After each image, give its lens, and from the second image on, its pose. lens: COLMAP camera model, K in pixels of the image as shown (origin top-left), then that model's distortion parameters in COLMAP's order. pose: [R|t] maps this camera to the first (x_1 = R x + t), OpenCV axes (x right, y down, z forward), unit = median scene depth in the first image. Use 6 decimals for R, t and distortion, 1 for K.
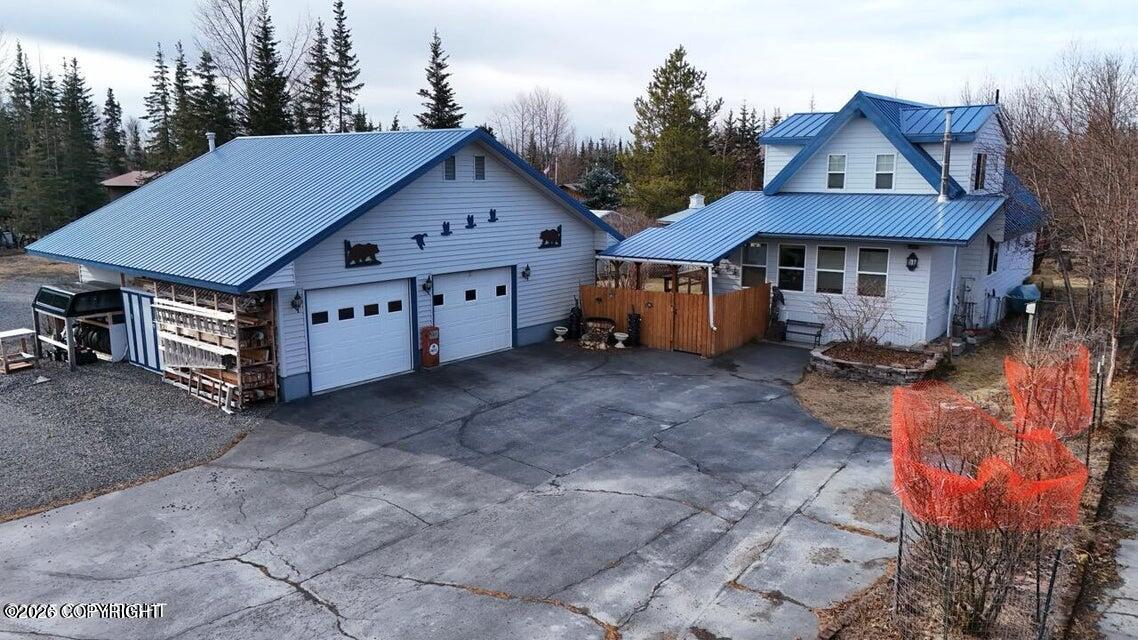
lens RADIAL K [[828.6, 0, 564.8], [0, 828.6, 321.0], [0, 0, 1]] dist [0.084237, -0.069601]
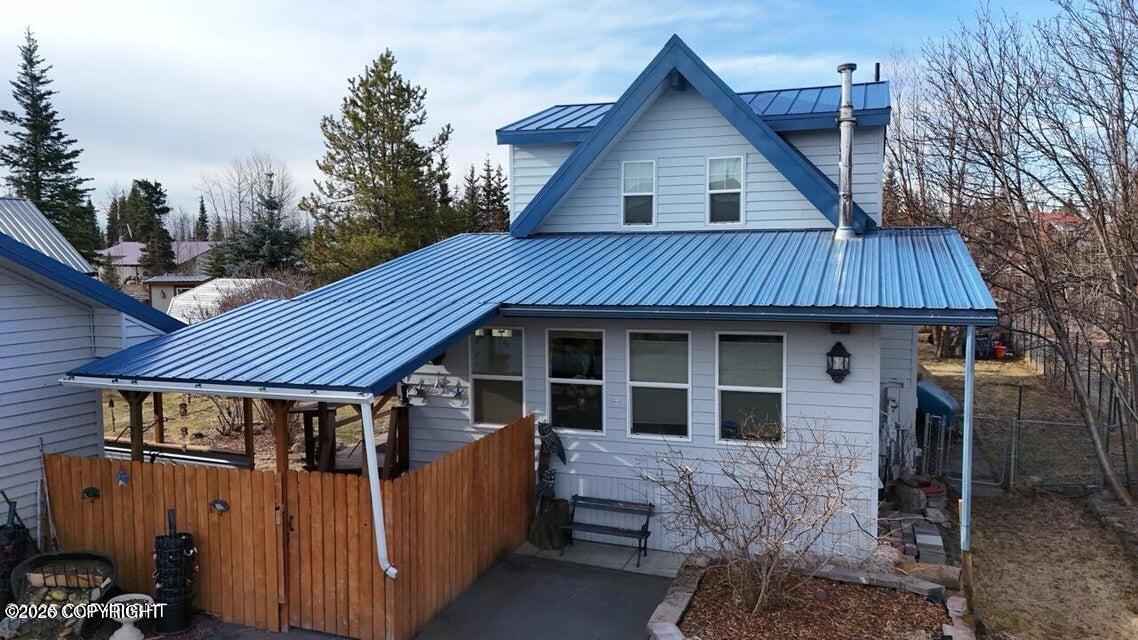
lens RADIAL K [[828.6, 0, 564.8], [0, 828.6, 321.0], [0, 0, 1]] dist [0.084237, -0.069601]
pose [[0.959064, -0.030135, 0.281583, 0.139133], [0.057859, 0.994199, -0.090667, -0.055548], [-0.277217, 0.103248, 0.955244, 0.565252]]
